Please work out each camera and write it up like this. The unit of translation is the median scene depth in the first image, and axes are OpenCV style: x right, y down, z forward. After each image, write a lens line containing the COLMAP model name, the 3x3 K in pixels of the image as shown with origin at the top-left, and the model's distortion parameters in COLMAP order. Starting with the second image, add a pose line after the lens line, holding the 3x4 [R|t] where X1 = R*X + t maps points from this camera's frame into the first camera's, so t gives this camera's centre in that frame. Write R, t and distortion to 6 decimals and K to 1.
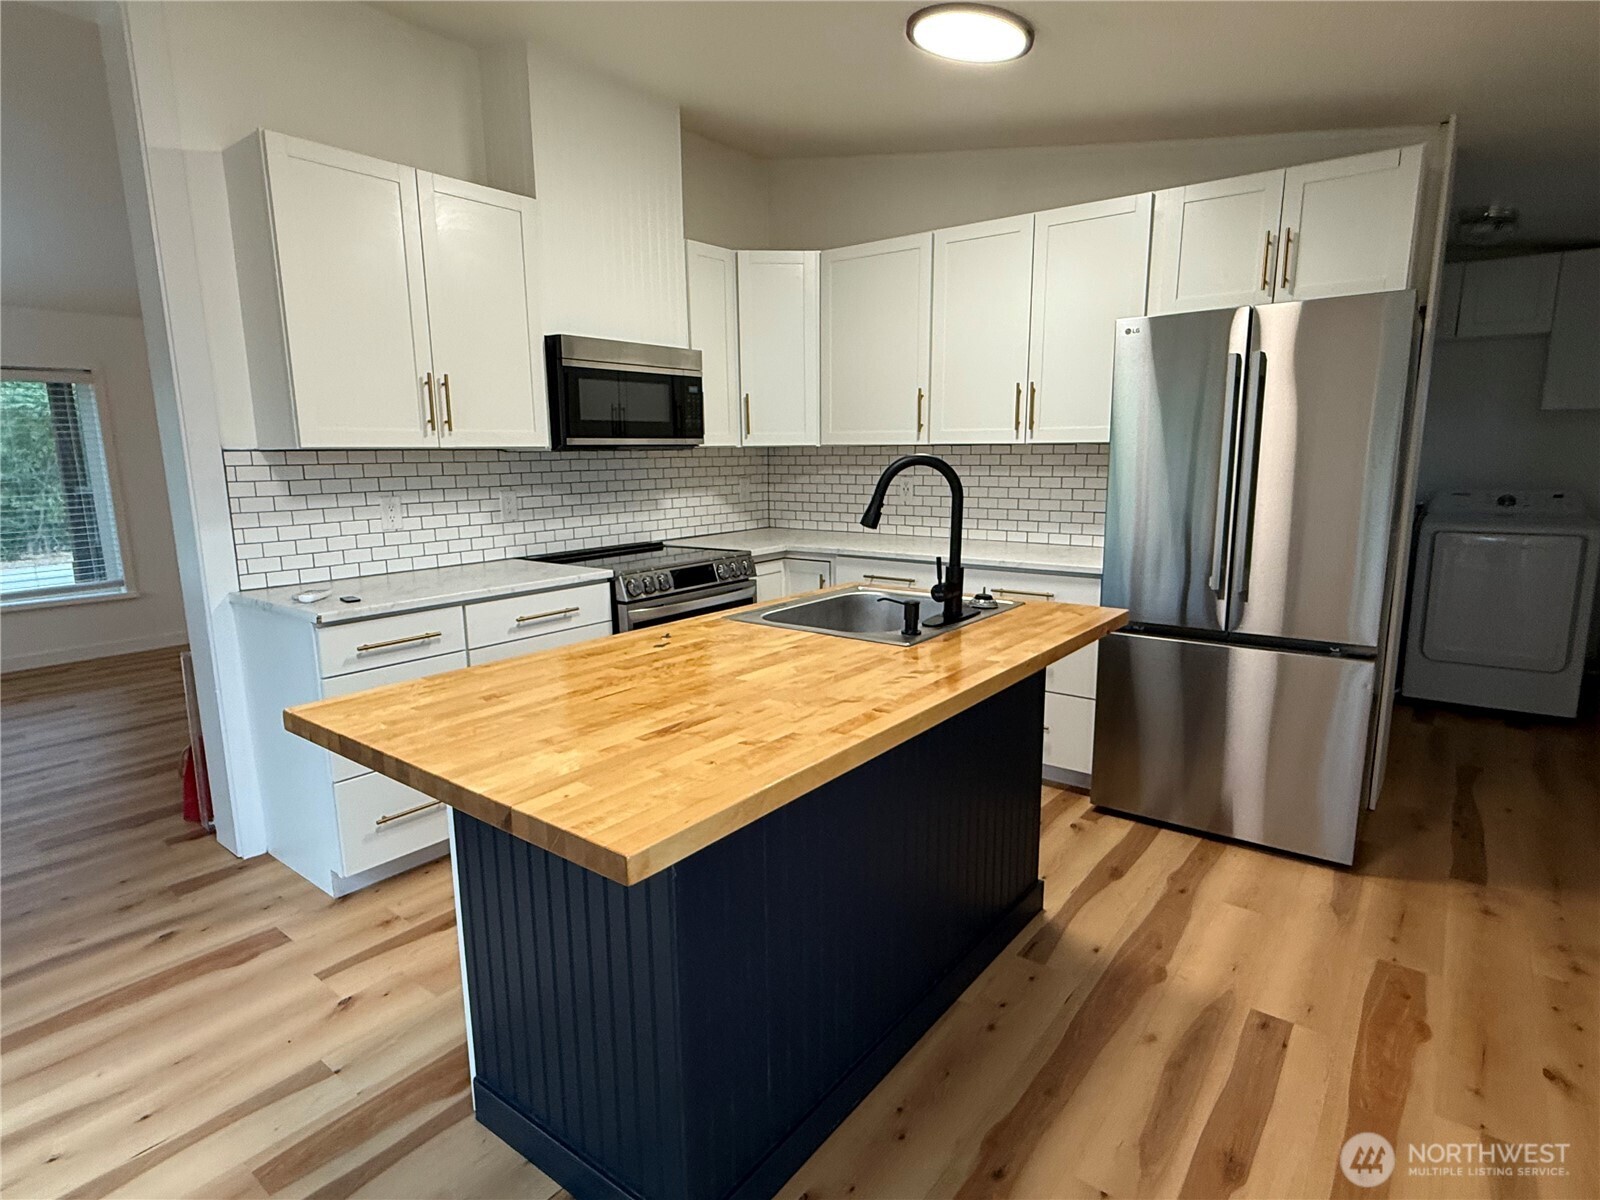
lens RADIAL K [[858.9, 0, 794.8], [0, 858.9, 605.5], [0, 0, 1]] dist [0.009934, -0.000386]
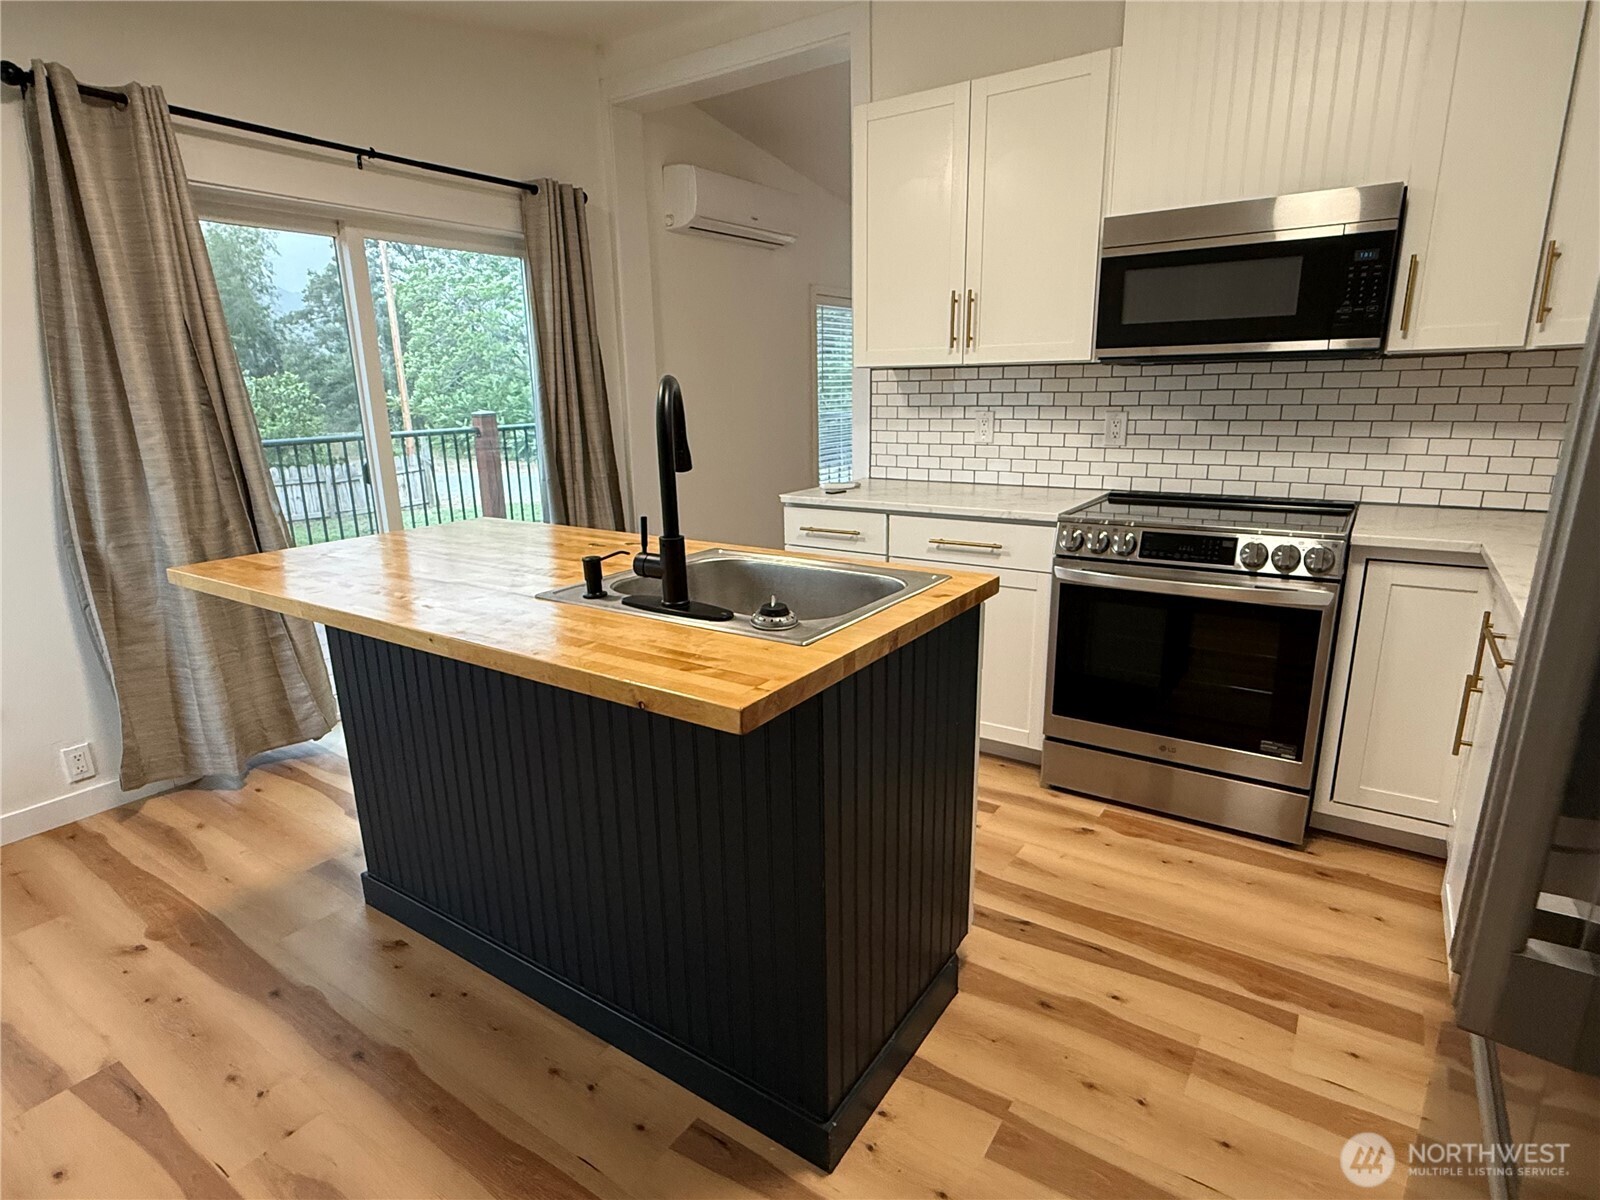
lens RADIAL K [[858.9, 0, 794.8], [0, 858.9, 605.5], [0, 0, 1]] dist [0.009934, -0.000386]
pose [[0.054459, 0.263100, -0.963230, 0.586079], [-0.158340, 0.954731, 0.251826, -0.124072], [0.985882, 0.138804, 0.093653, 0.682202]]
